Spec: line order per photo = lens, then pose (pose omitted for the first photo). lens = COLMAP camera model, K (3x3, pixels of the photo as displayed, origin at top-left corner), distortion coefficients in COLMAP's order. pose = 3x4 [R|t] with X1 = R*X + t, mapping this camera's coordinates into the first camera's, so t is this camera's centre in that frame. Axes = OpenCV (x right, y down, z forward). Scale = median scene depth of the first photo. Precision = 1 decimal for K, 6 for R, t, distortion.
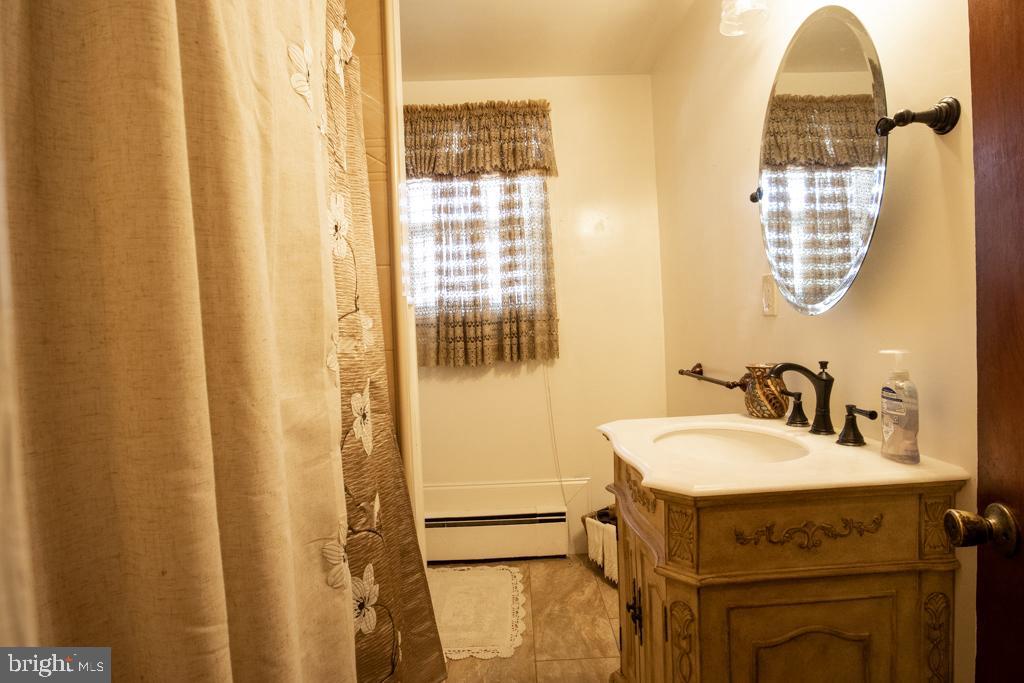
lens RADIAL K [[518.8, 0, 511.6], [0, 518.8, 341.9], [0, 0, 1]] dist [-0.042868, 0.002253]
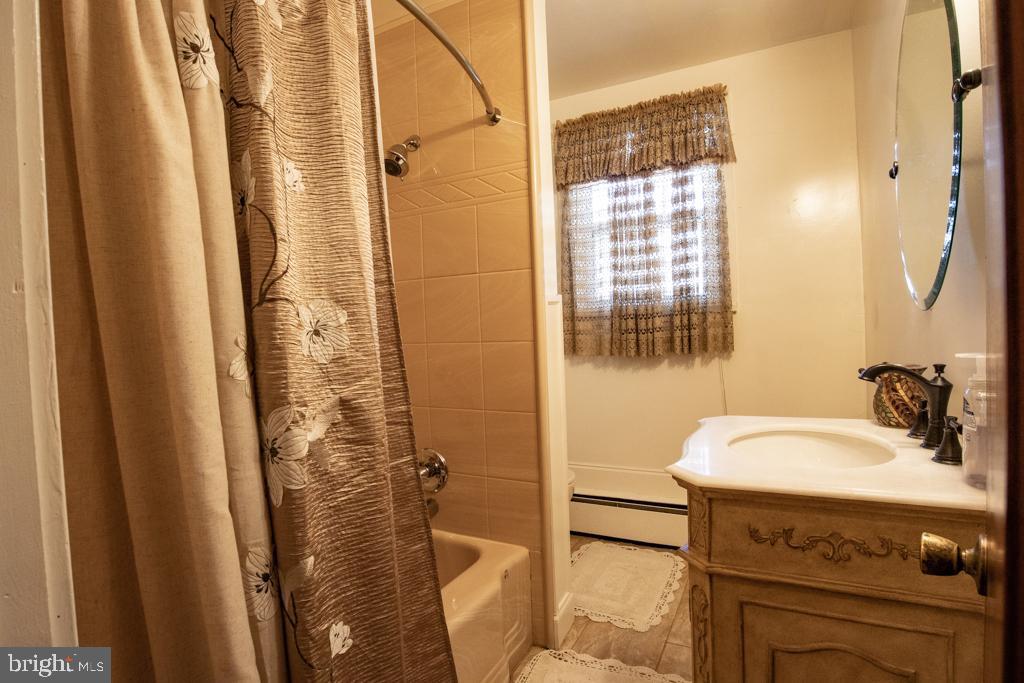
lens RADIAL K [[518.8, 0, 513.2], [0, 518.8, 343.2], [0, 0, 1]] dist [-0.042868, 0.002253]
pose [[0.883020, 0.021109, -0.468860, 0.182780], [-0.009568, 0.999590, 0.026984, -0.006646], [0.469237, -0.019342, 0.882860, -0.039013]]
